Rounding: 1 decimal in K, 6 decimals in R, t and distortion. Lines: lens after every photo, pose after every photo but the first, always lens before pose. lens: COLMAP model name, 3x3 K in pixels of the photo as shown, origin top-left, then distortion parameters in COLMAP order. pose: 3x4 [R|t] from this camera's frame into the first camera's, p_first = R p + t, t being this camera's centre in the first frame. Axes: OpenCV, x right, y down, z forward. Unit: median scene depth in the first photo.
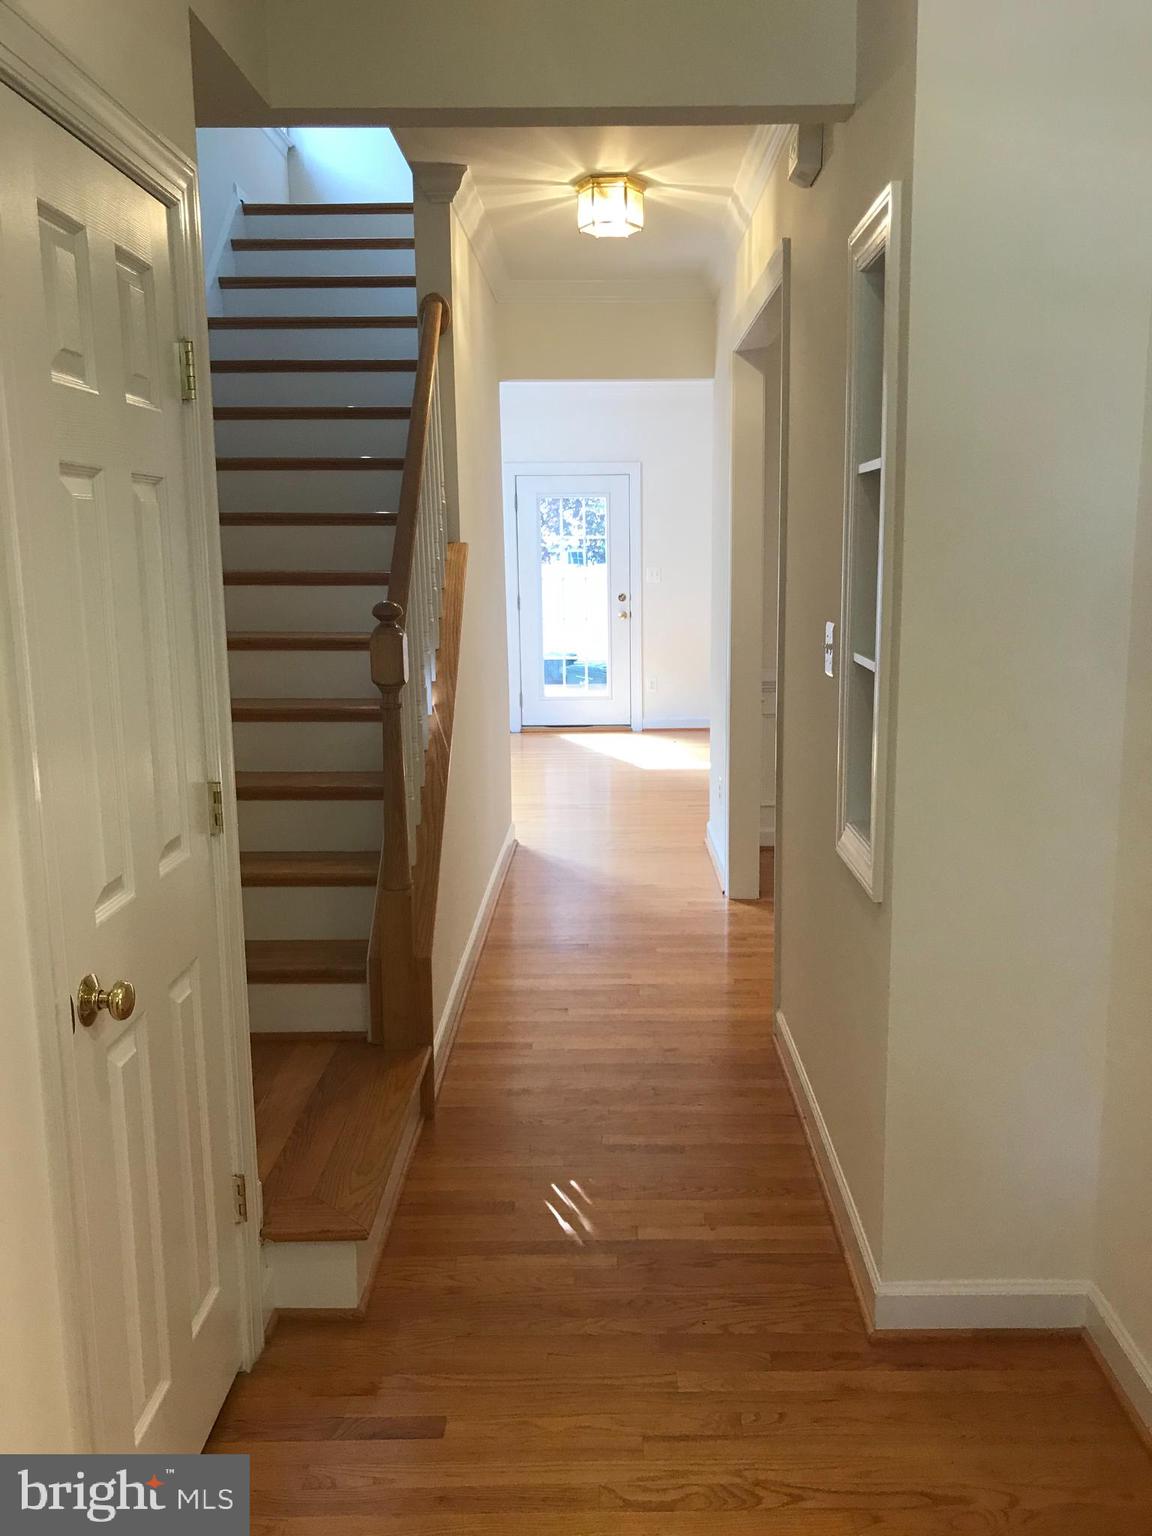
lens RADIAL K [[1259.6, 0, 589.5], [0, 1259.6, 763.5], [0, 0, 1]] dist [0.053419, -0.058582]
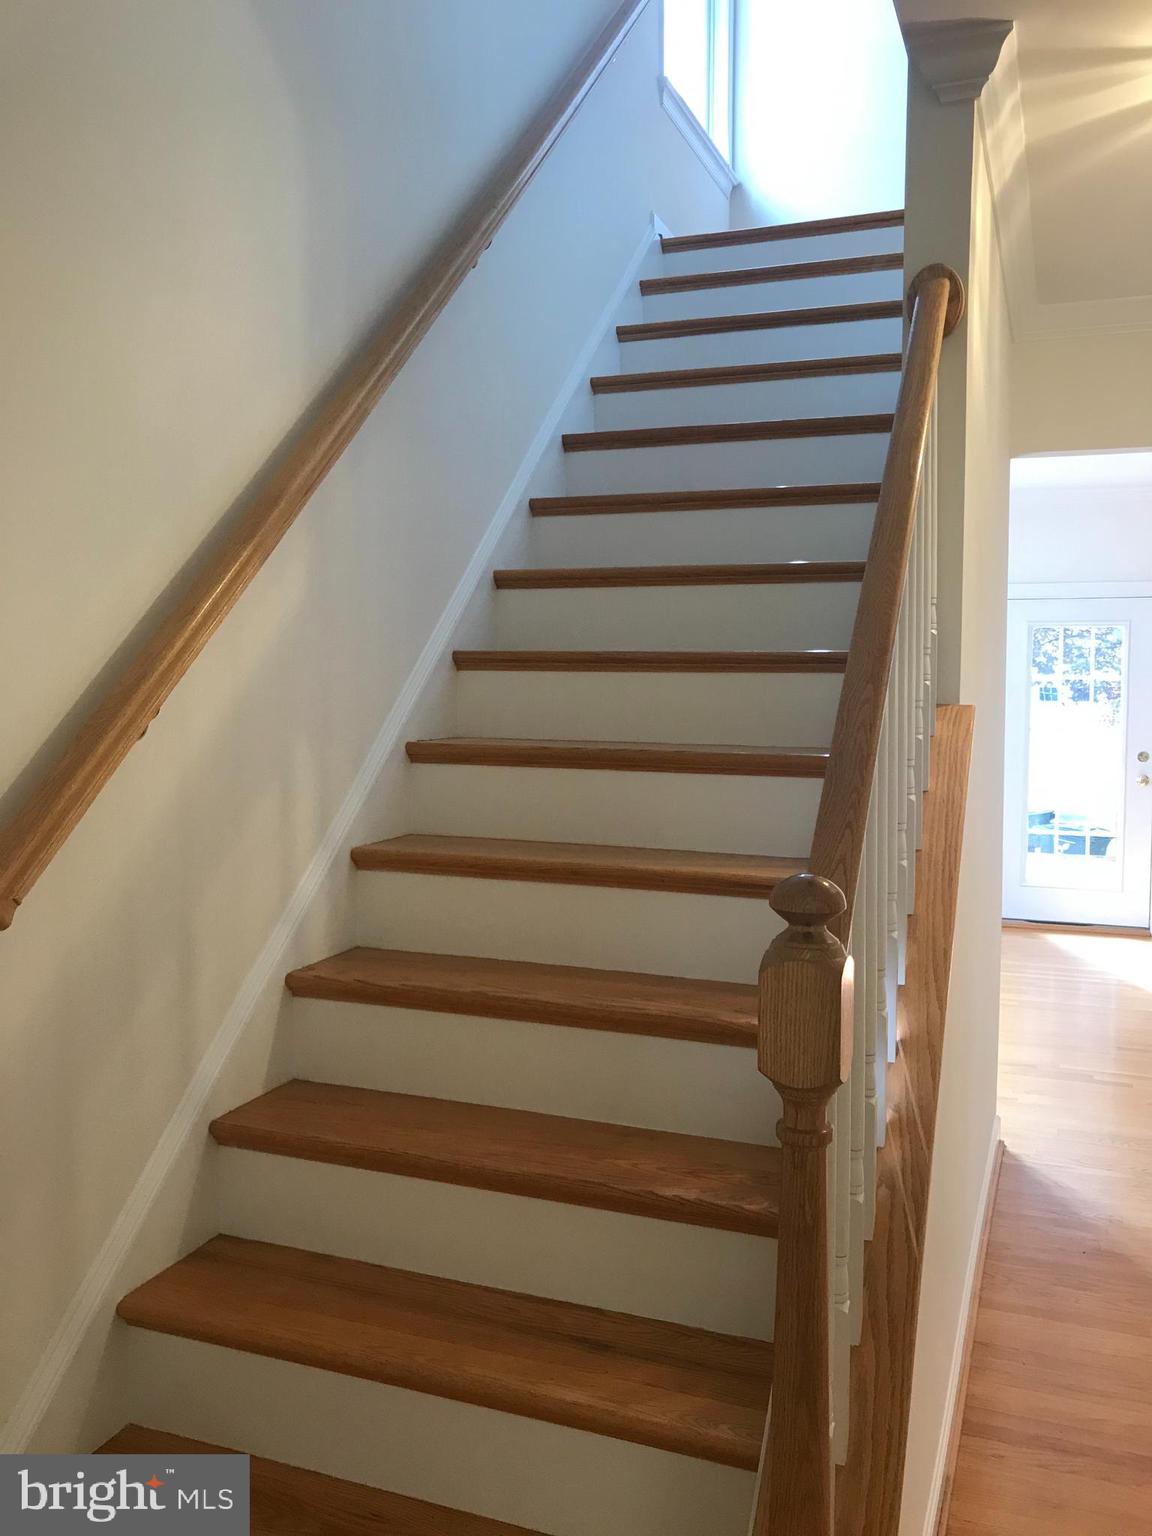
lens RADIAL K [[1259.6, 0, 591.0], [0, 1259.6, 783.1], [0, 0, 1]] dist [0.053419, -0.058582]
pose [[0.940850, 0.040566, -0.336386, -0.068016], [-0.069190, 0.994889, -0.073544, -0.091645], [0.331683, 0.092468, 0.938848, 0.444540]]
